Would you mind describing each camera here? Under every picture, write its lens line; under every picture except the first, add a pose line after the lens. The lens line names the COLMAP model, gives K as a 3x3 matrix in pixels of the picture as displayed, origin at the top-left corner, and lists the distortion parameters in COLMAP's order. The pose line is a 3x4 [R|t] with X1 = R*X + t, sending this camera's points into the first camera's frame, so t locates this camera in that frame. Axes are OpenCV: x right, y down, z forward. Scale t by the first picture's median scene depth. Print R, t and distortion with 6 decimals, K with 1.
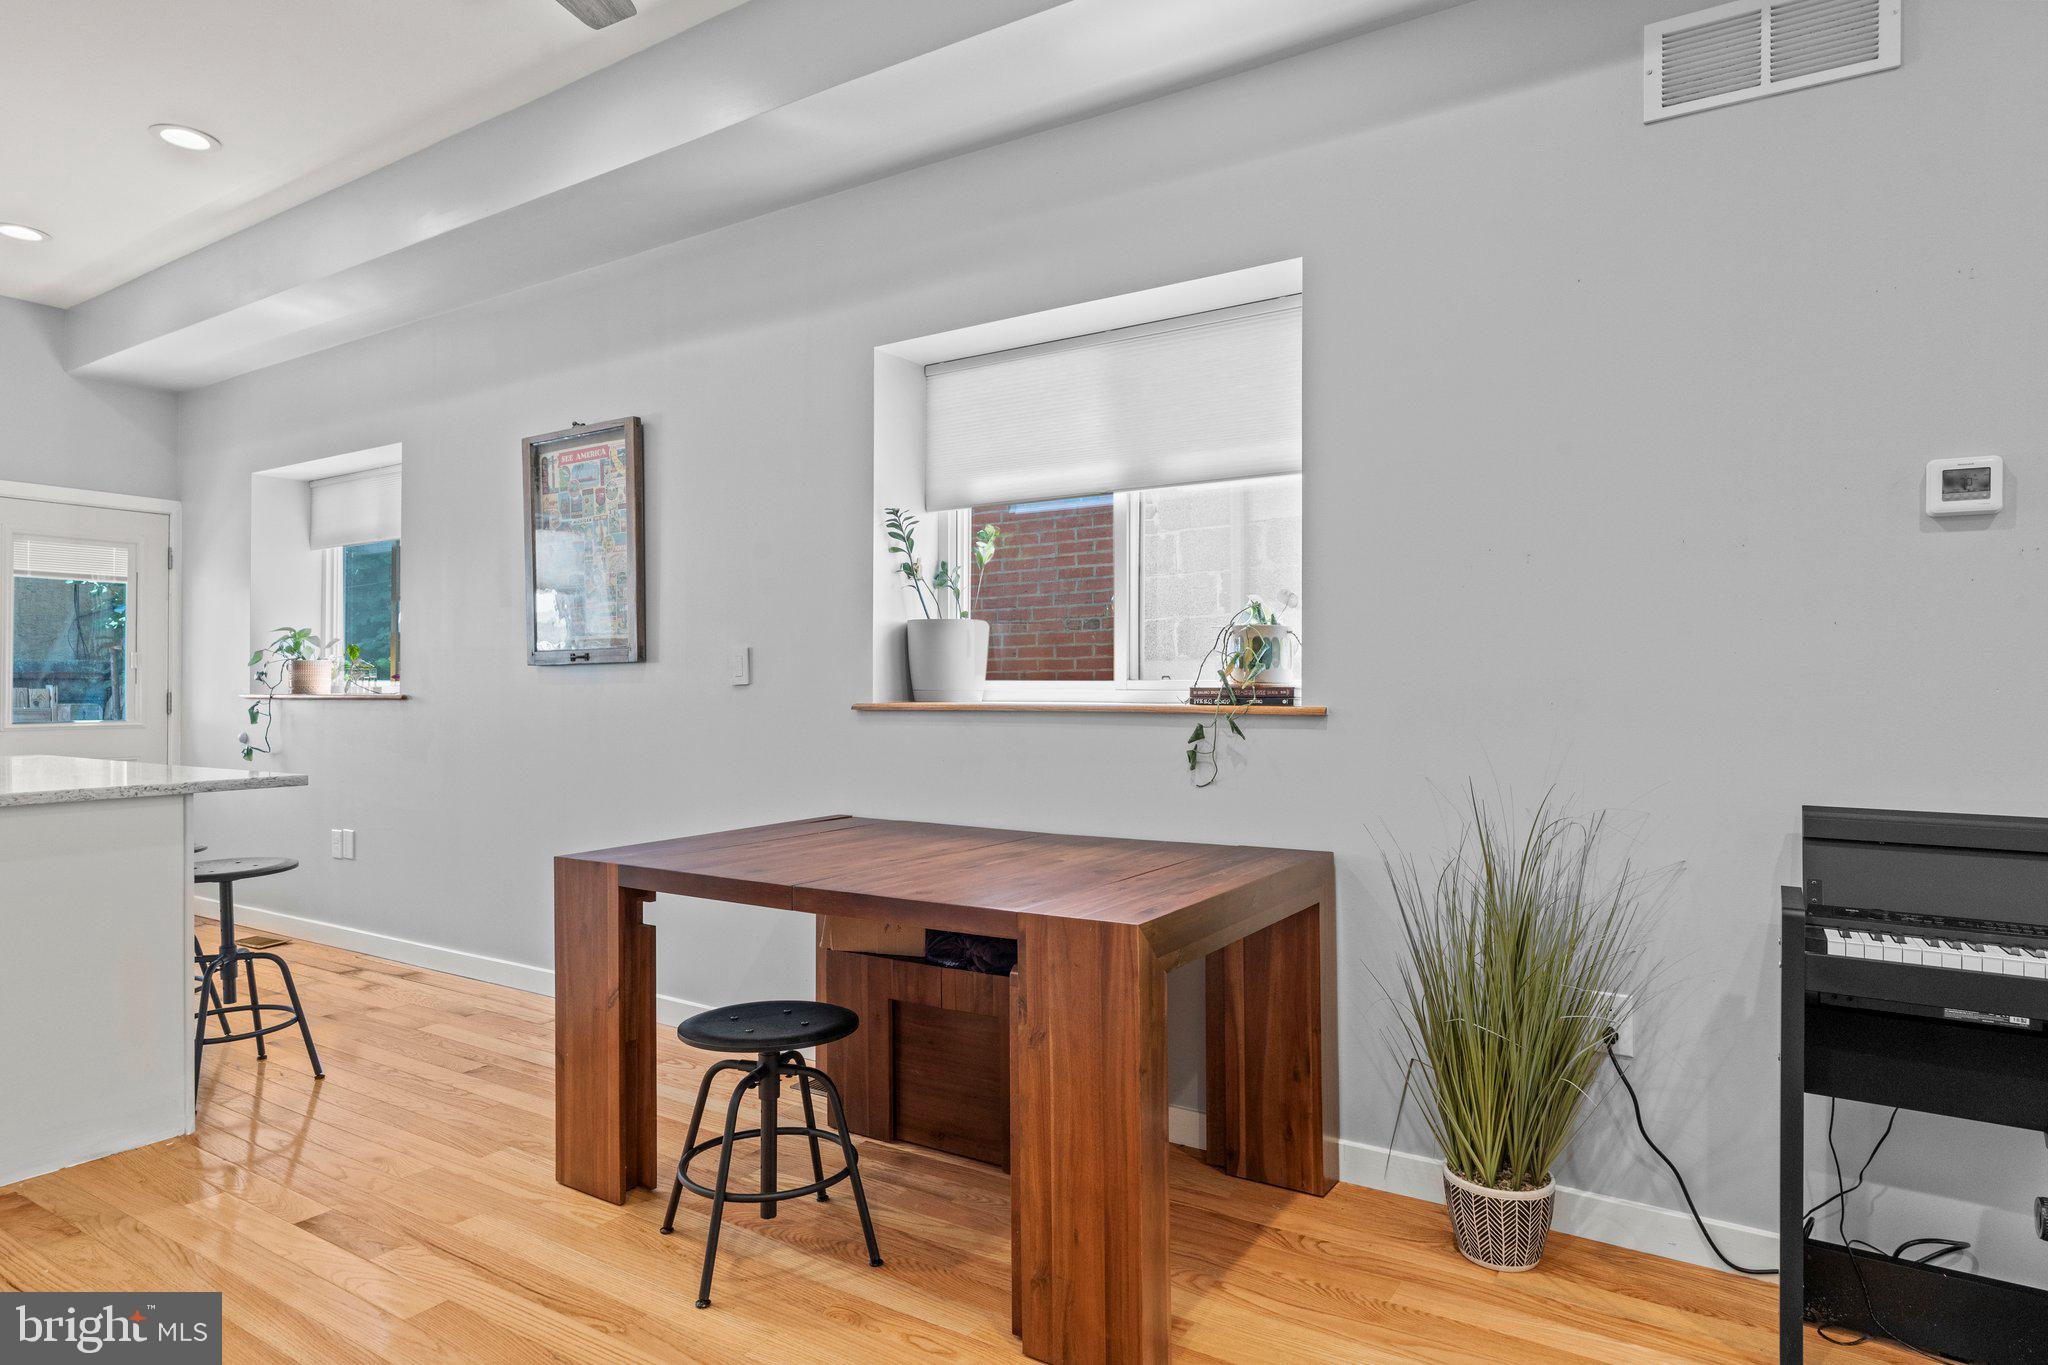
lens RADIAL K [[1103.0, 0, 1025.2], [0, 1103.0, 673.4], [0, 0, 1]] dist [-0.005267, -0.000463]
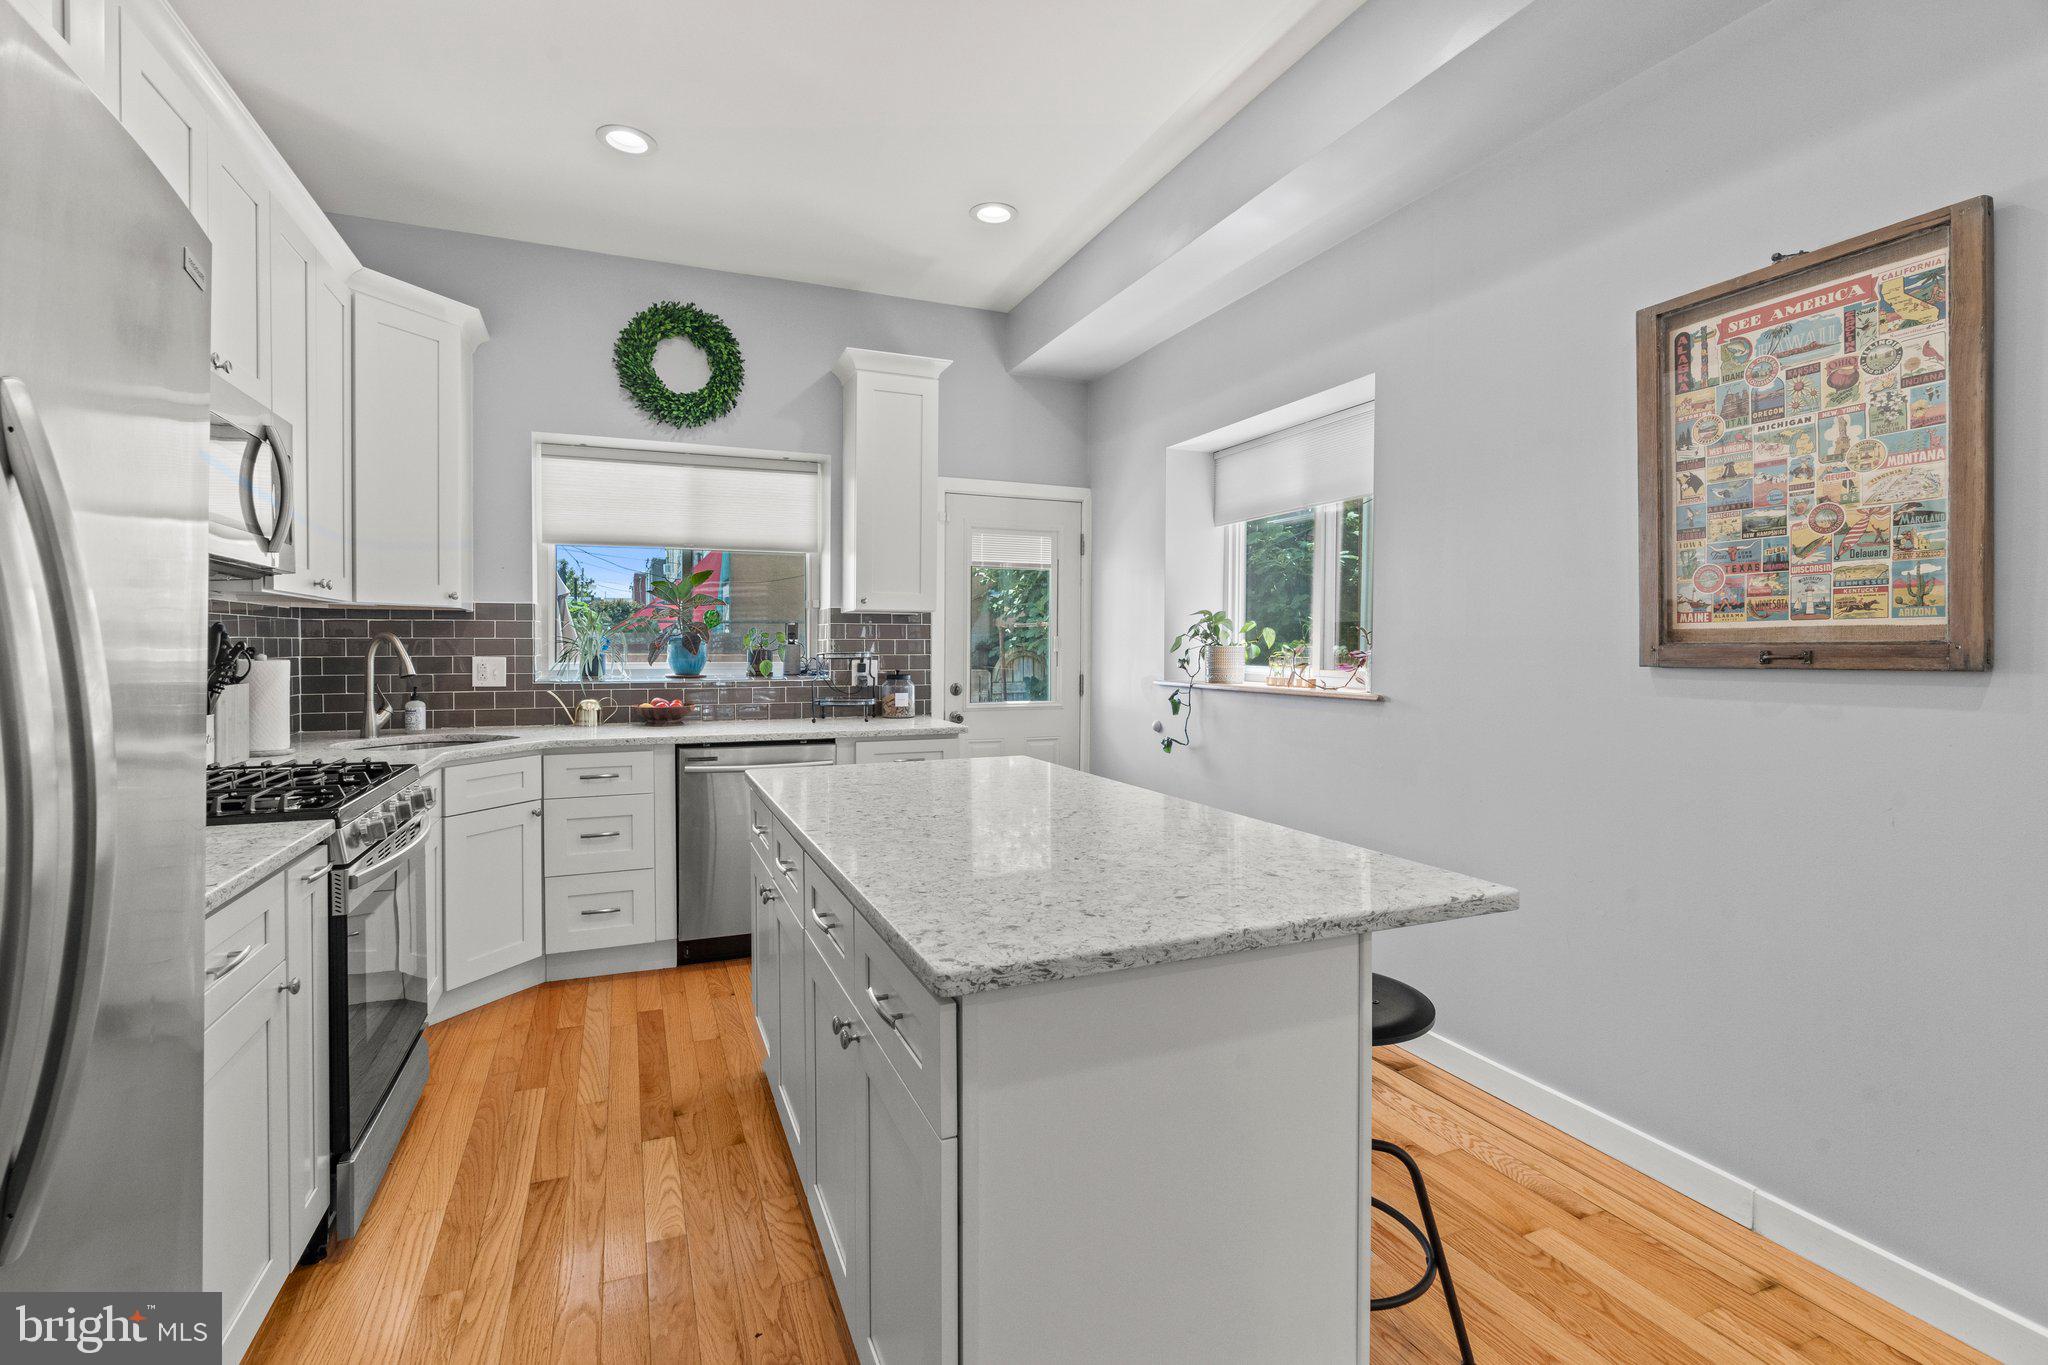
lens RADIAL K [[927.3, 0, 1014.9], [0, 927.3, 656.9], [0, 0, 1]] dist [-0.007962, 0.000542]
pose [[0.807472, 0.011797, -0.589787, -0.346485], [0.001748, 0.999748, 0.022391, -0.020980], [0.589903, -0.019111, 0.807248, 0.285418]]
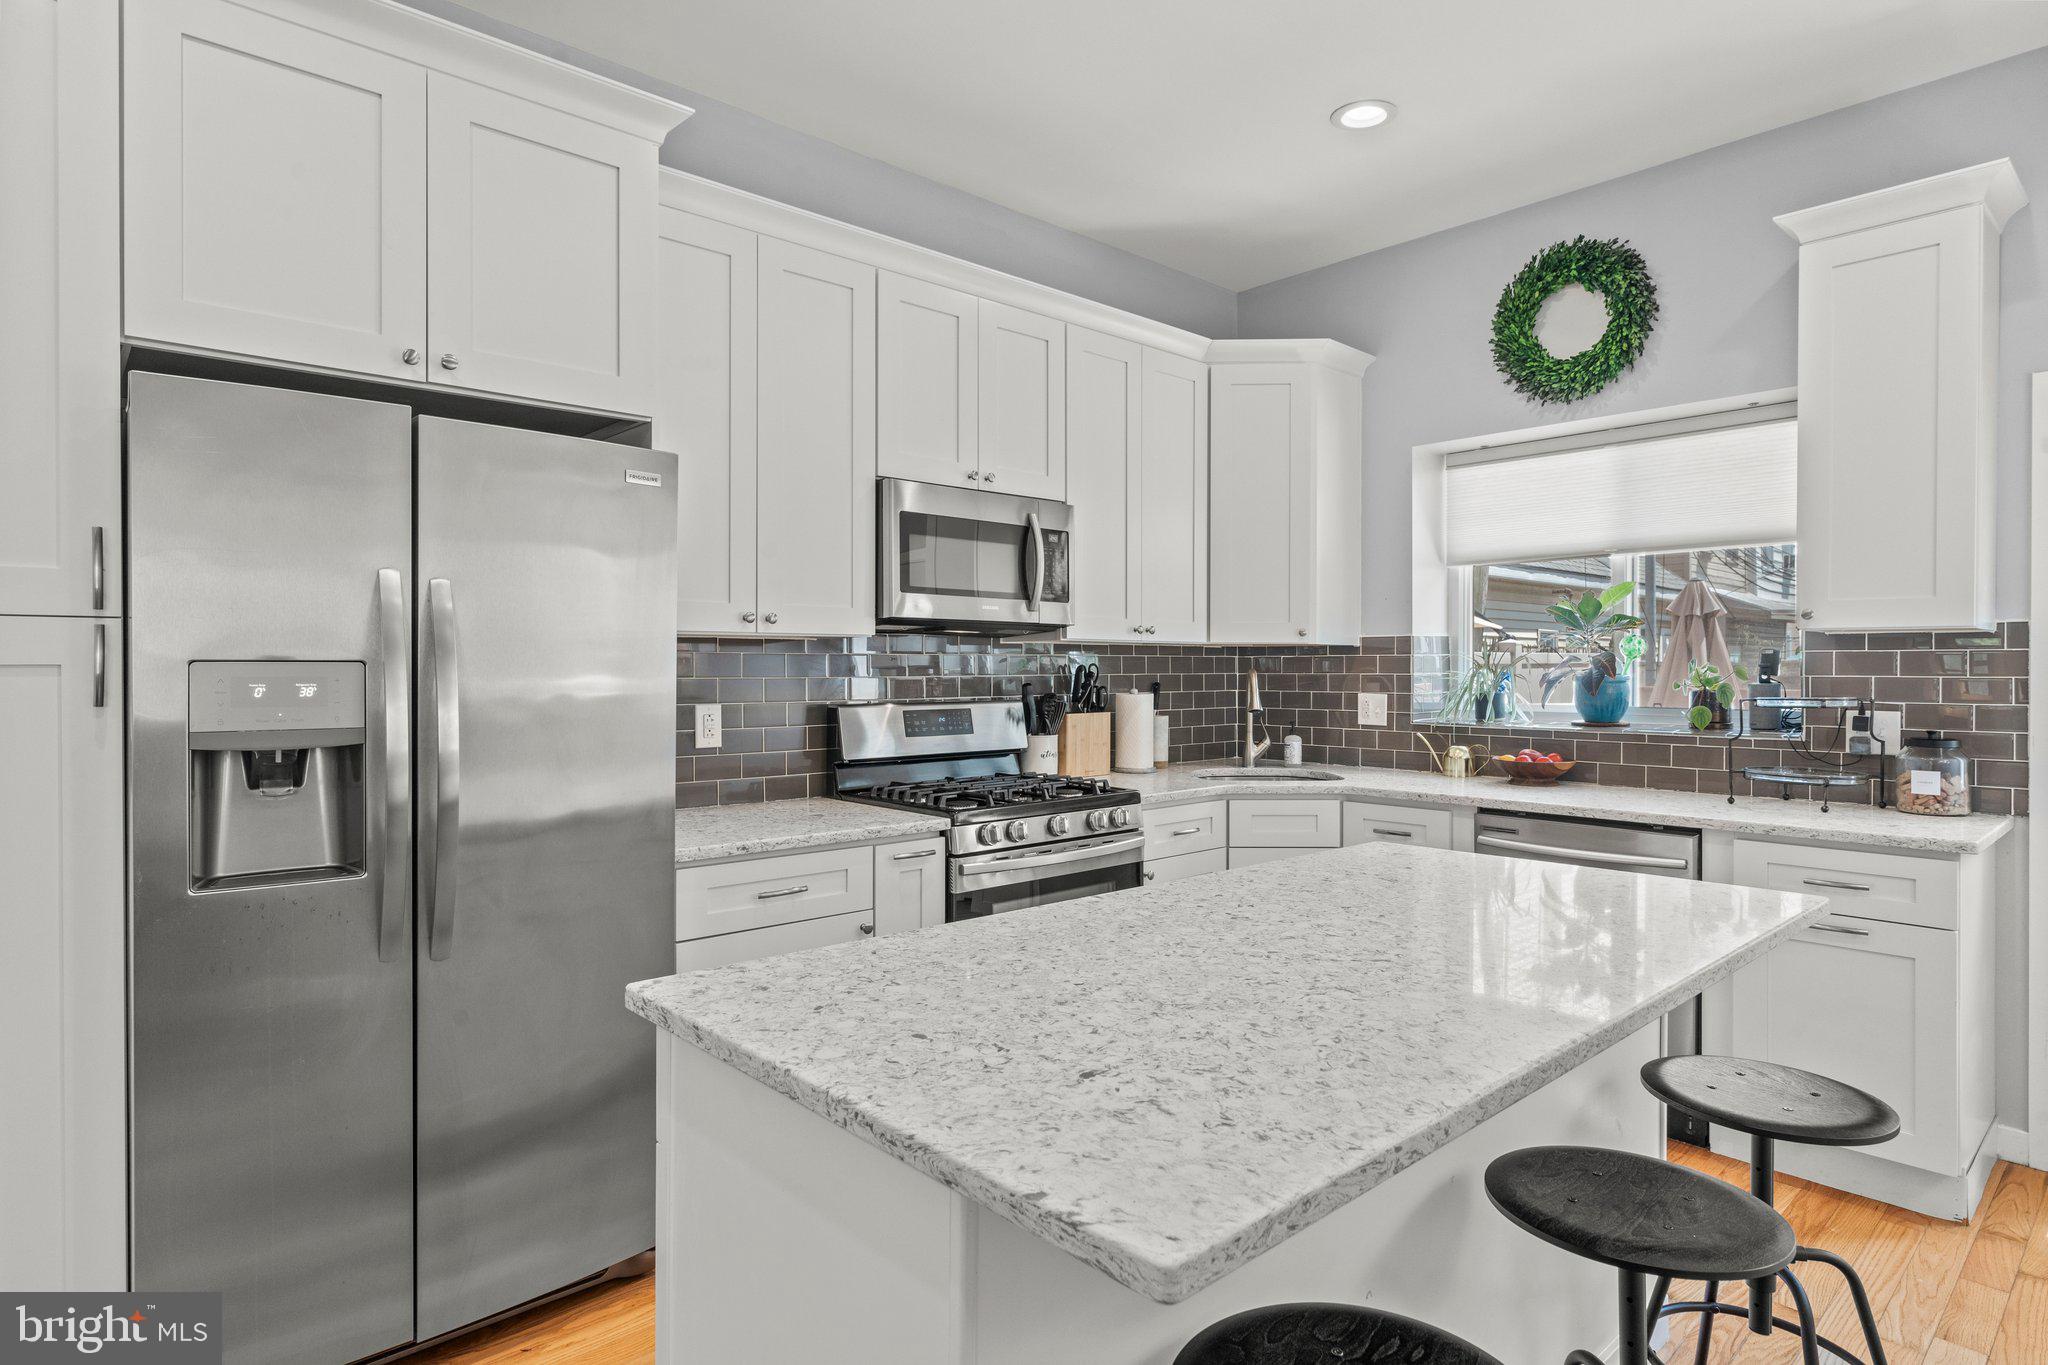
lens RADIAL K [[1103.0, 0, 998.1], [0, 1103.0, 672.1], [0, 0, 1]] dist [-0.005267, -0.000463]
pose [[-0.297179, 0.006471, -0.954800, -0.236244], [0.008553, 0.999955, 0.004115, -0.027507], [0.954783, -0.006944, -0.297221, 0.619182]]
